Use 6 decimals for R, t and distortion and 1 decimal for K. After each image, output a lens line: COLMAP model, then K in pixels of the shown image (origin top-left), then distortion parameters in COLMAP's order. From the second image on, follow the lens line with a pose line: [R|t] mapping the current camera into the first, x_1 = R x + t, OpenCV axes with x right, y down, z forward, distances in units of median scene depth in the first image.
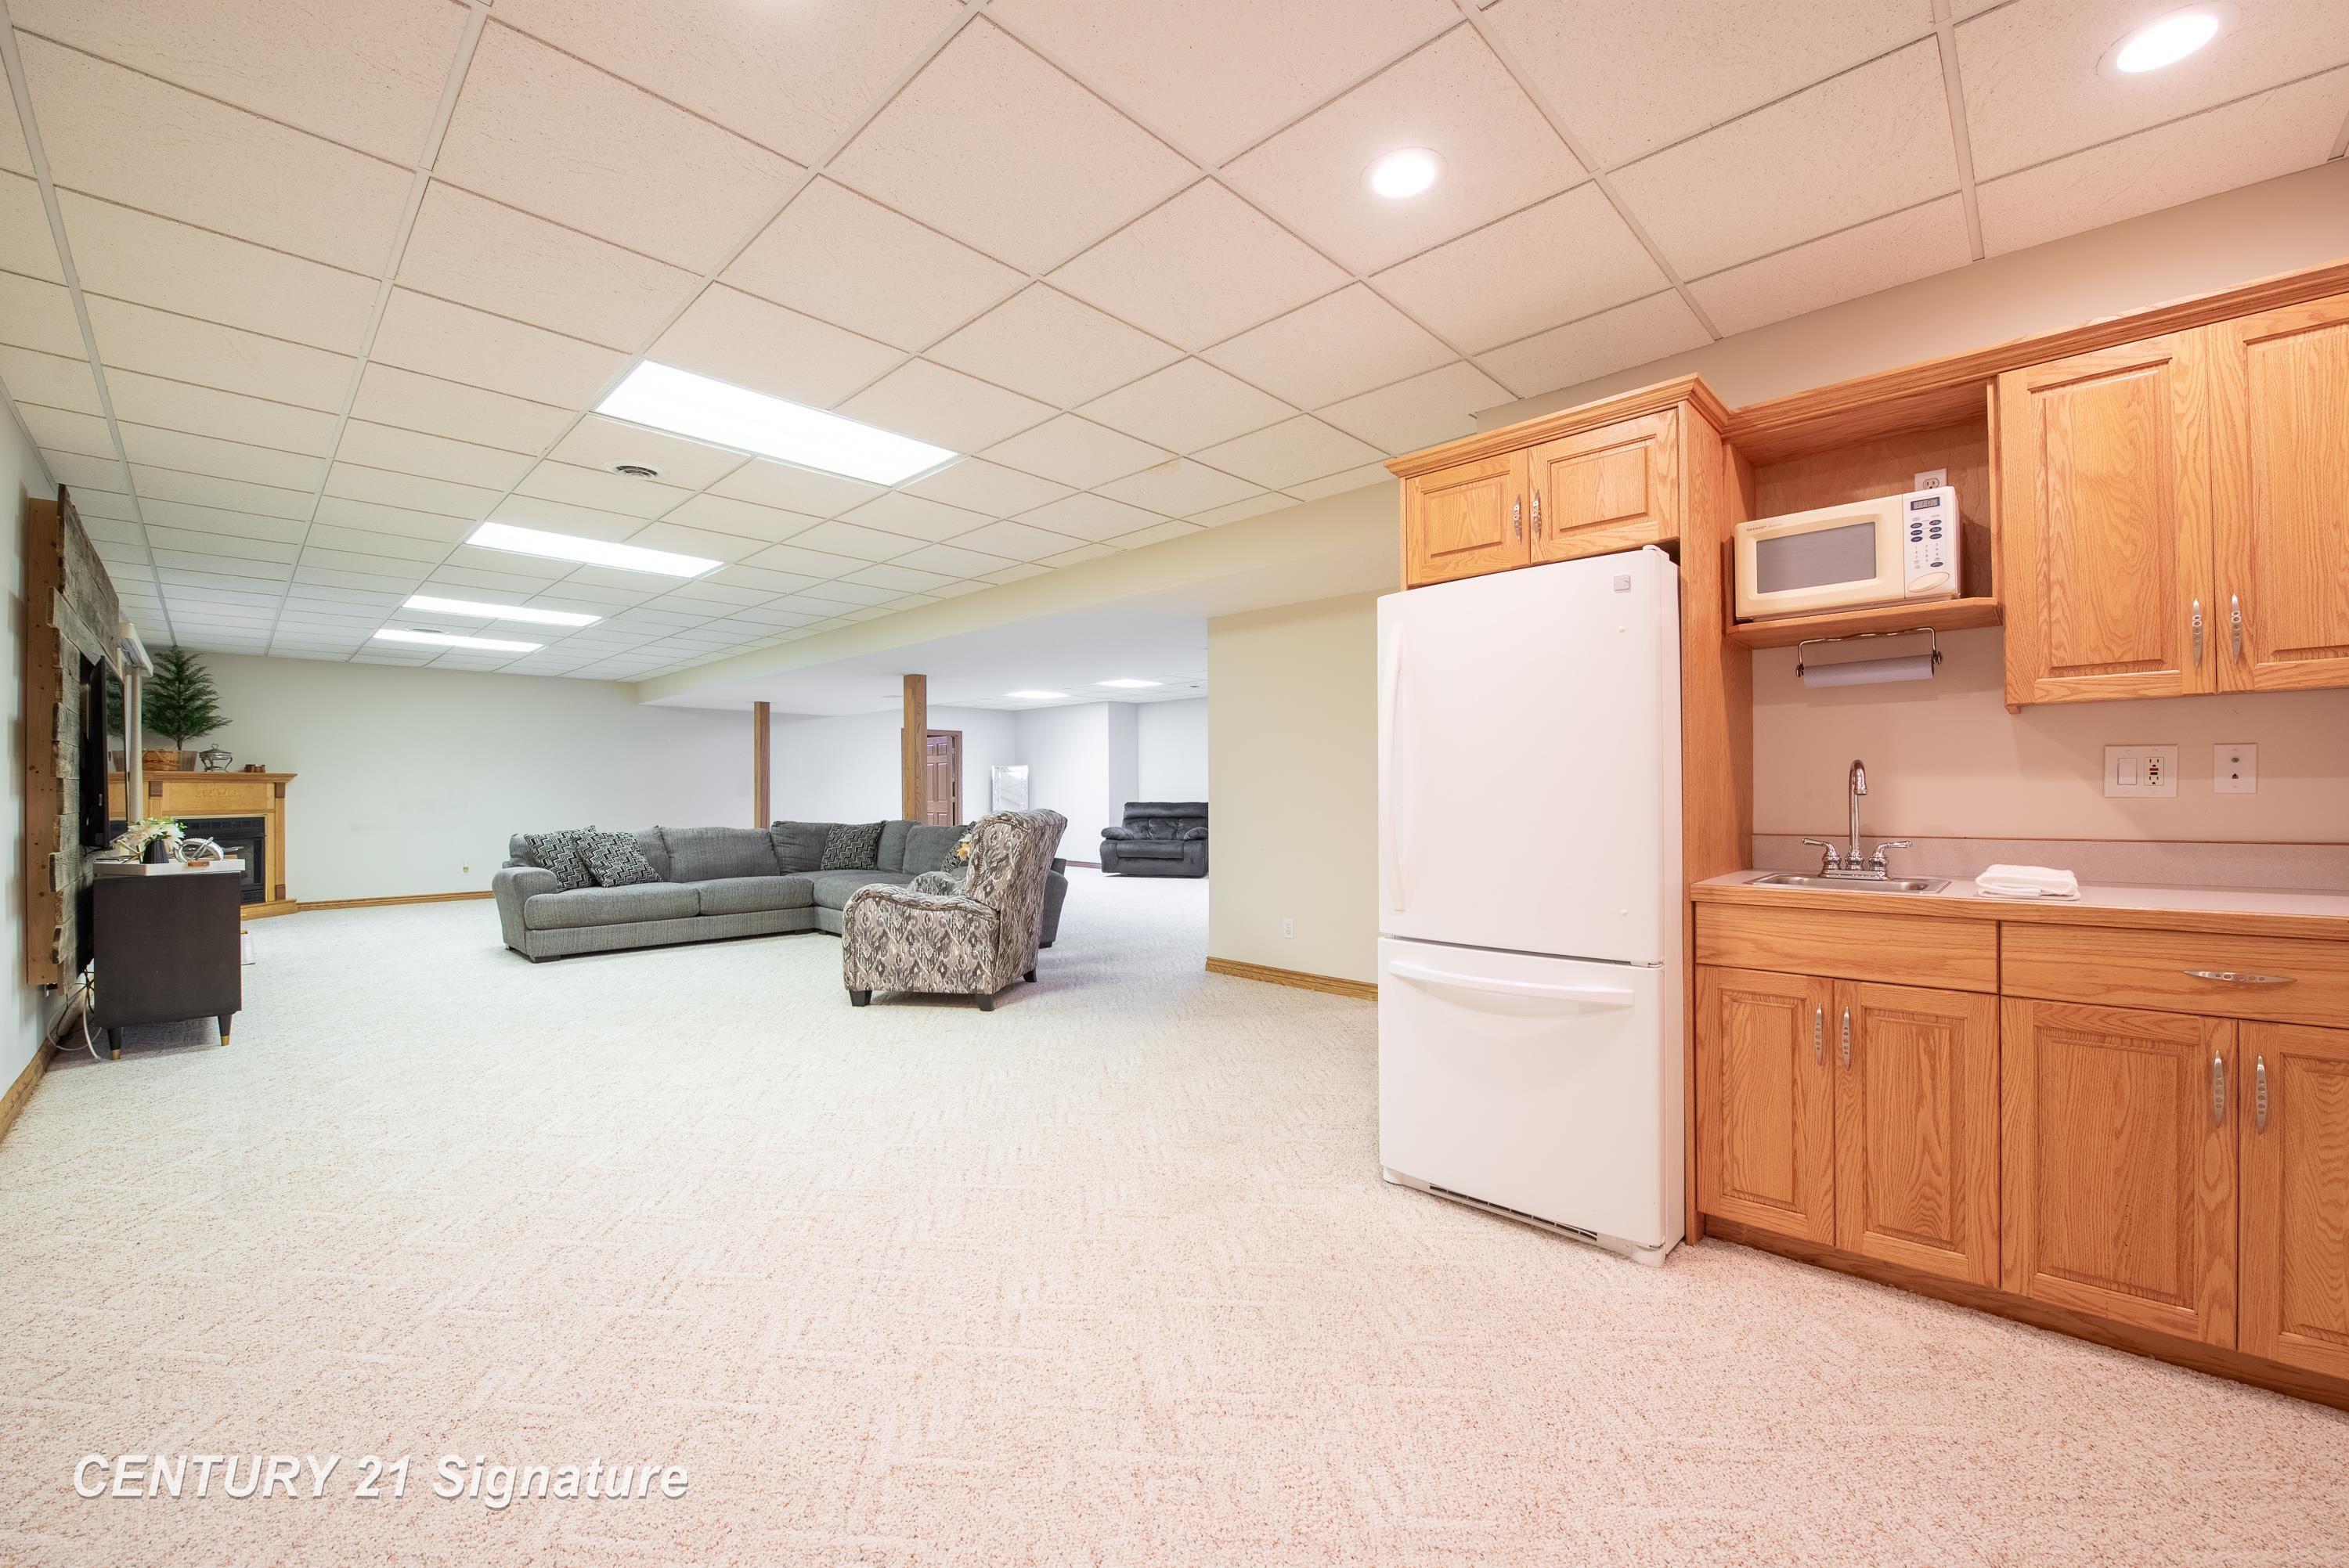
lens RADIAL K [[923.8, 0, 1165.8], [0, 923.8, 790.5], [0, 0, 1]] dist [-0.007414, -0.001013]
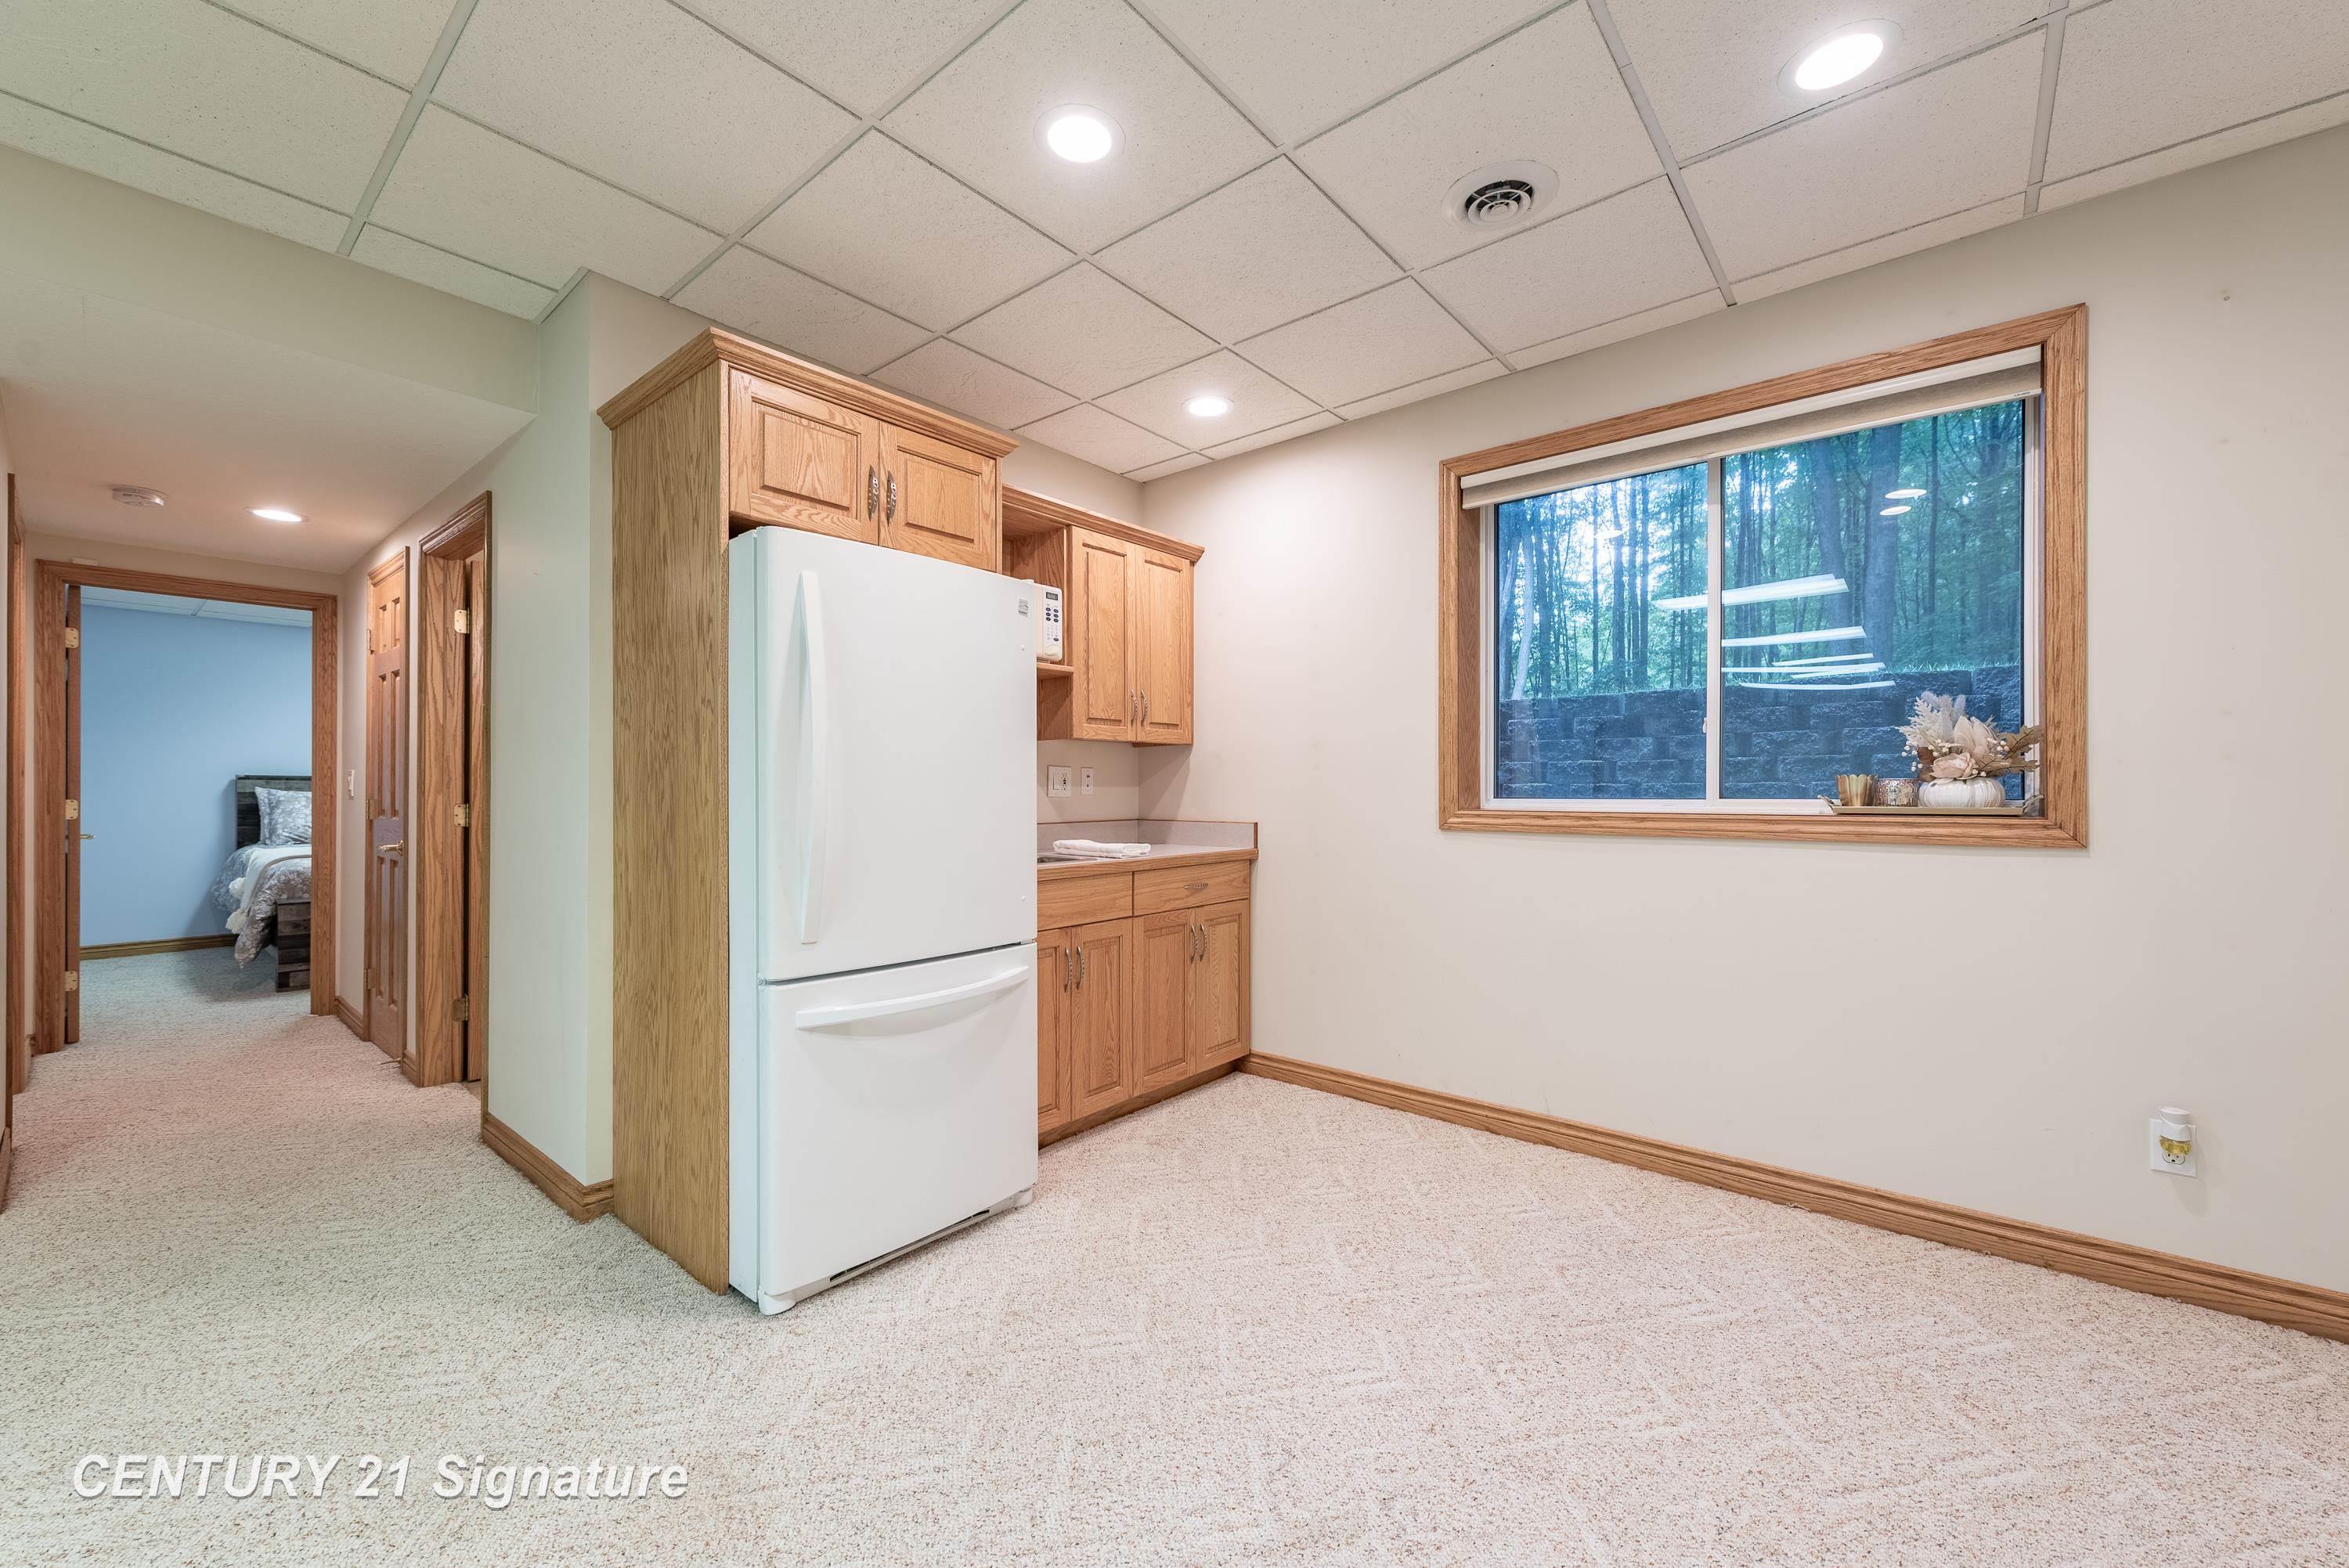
lens RADIAL K [[923.8, 0, 1150.6], [0, 923.8, 794.9], [0, 0, 1]] dist [-0.007414, -0.001013]
pose [[-0.054251, 0.007353, 0.998500, -0.685818], [0.001550, 0.999972, -0.007279, 0.015813], [-0.998526, 0.001153, -0.054261, 0.978357]]
